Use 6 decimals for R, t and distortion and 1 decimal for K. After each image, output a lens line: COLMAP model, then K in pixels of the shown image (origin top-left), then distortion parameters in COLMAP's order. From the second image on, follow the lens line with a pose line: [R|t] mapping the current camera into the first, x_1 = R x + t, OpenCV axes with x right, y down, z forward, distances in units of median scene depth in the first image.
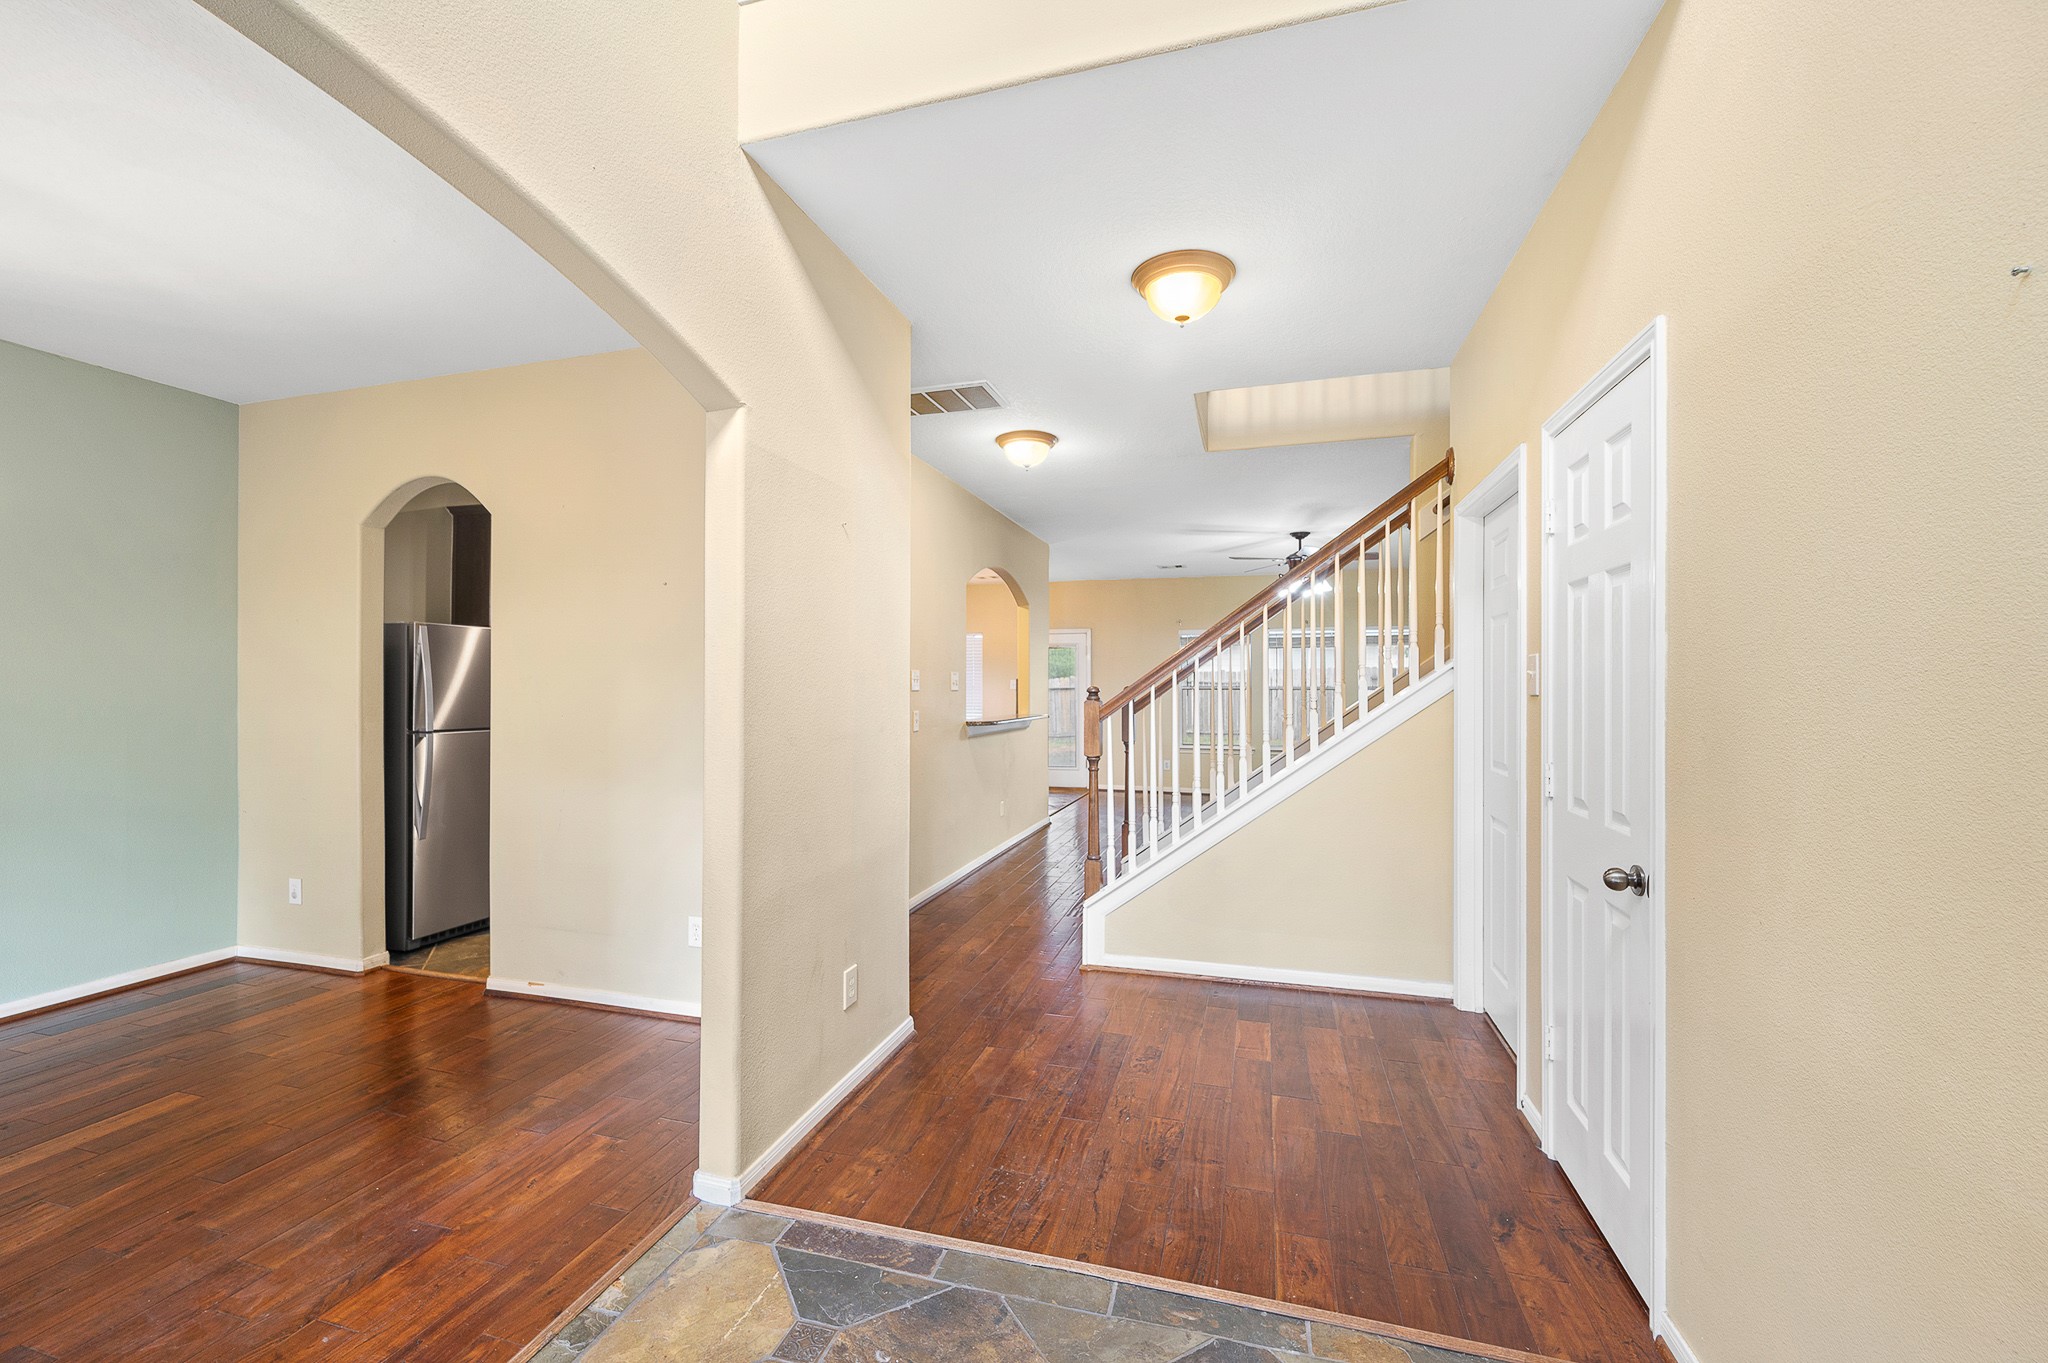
lens RADIAL K [[806.3, 0, 1025.7], [0, 806.3, 681.9], [0, 0, 1]] dist [0.001314, 0.000114]
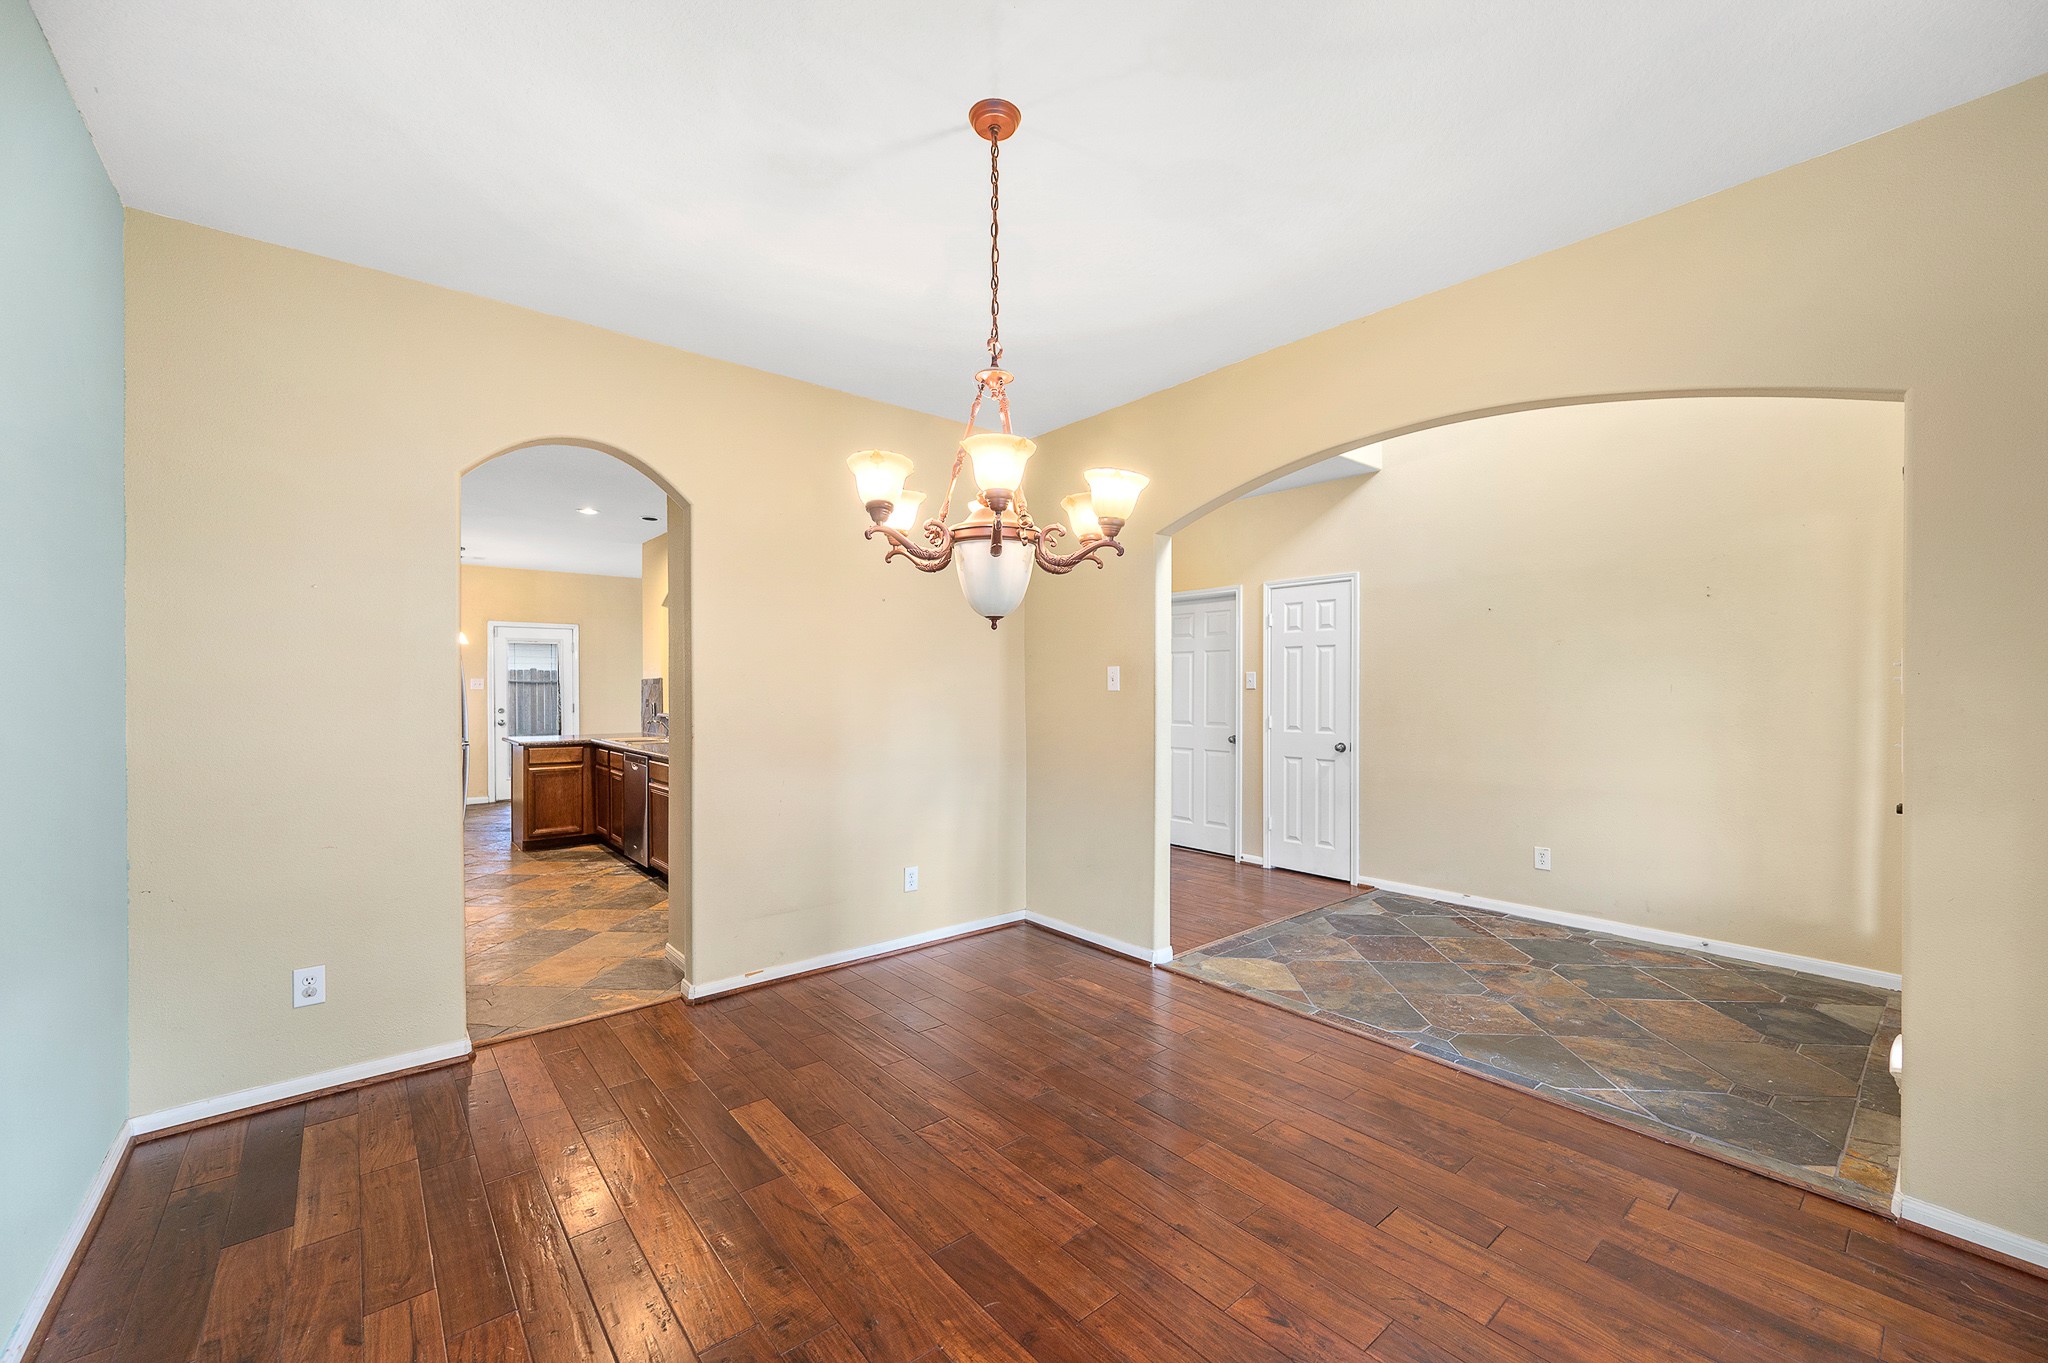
lens RADIAL K [[806.3, 0, 1025.1], [0, 806.3, 686.9], [0, 0, 1]] dist [0.001314, 0.000114]
pose [[0.549839, 0.003760, 0.835262, -2.154597], [-0.002766, 0.999993, -0.002681, 0.024031], [-0.835266, -0.000836, 0.549845, 0.263629]]
